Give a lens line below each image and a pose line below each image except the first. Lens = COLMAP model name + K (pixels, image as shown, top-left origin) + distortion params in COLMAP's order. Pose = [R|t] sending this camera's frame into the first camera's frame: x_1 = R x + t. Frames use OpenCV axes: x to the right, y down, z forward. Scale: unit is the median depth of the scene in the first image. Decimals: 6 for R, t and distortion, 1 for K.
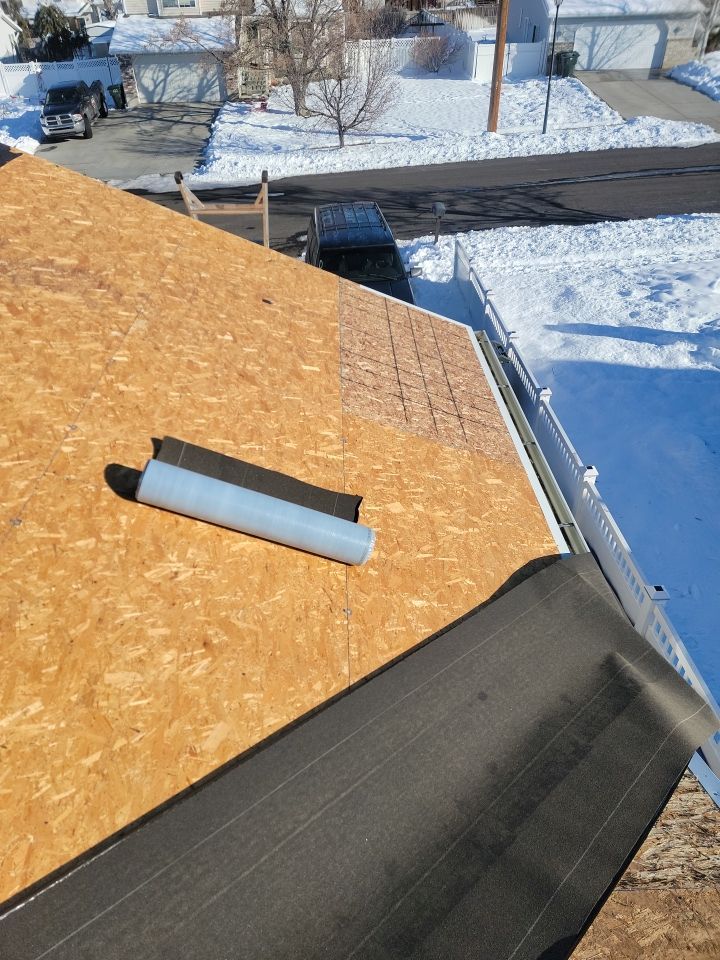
lens RADIAL K [[679.6, 0, 349.6], [0, 679.6, 481.2], [0, 0, 1]] dist [0.124851, -0.111380]
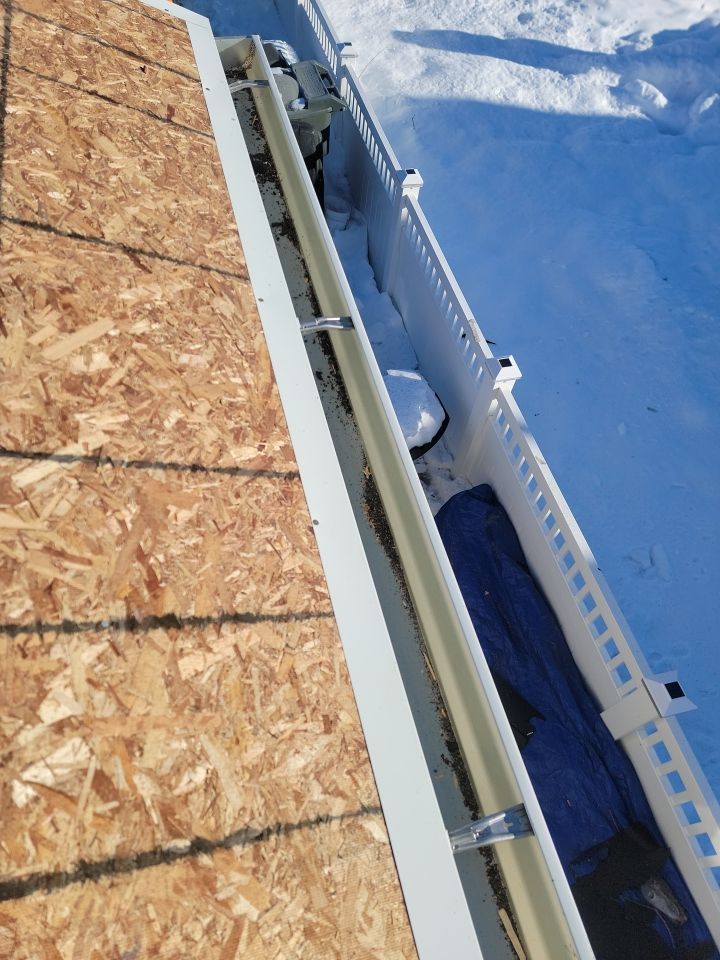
lens RADIAL K [[679.6, 0, 349.6], [0, 679.6, 481.2], [0, 0, 1]] dist [0.124851, -0.111380]
pose [[0.971796, -0.109883, 0.208659, 0.208261], [0.032765, 0.939140, 0.341969, -0.198454], [-0.233537, -0.325488, 0.916252, 0.922002]]
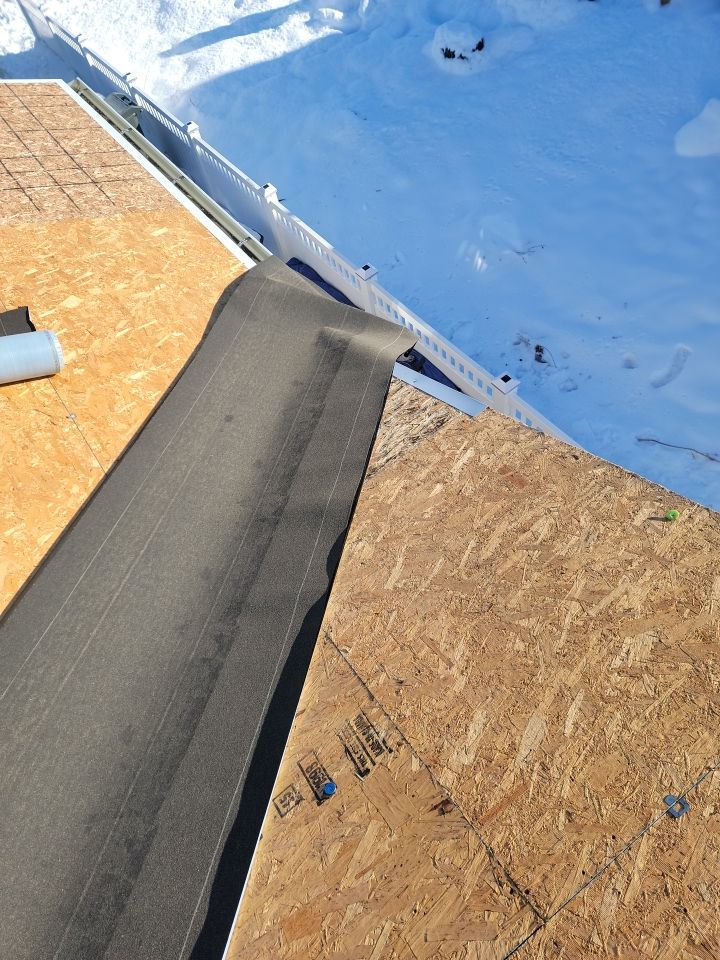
lens RADIAL K [[679.6, 0, 349.6], [0, 679.6, 481.2], [0, 0, 1]] dist [0.124851, -0.111380]
pose [[0.825290, -0.526211, 0.204936, 0.042479], [0.440309, 0.826847, 0.349932, 0.055725], [-0.353589, -0.198560, 0.914084, -0.033853]]
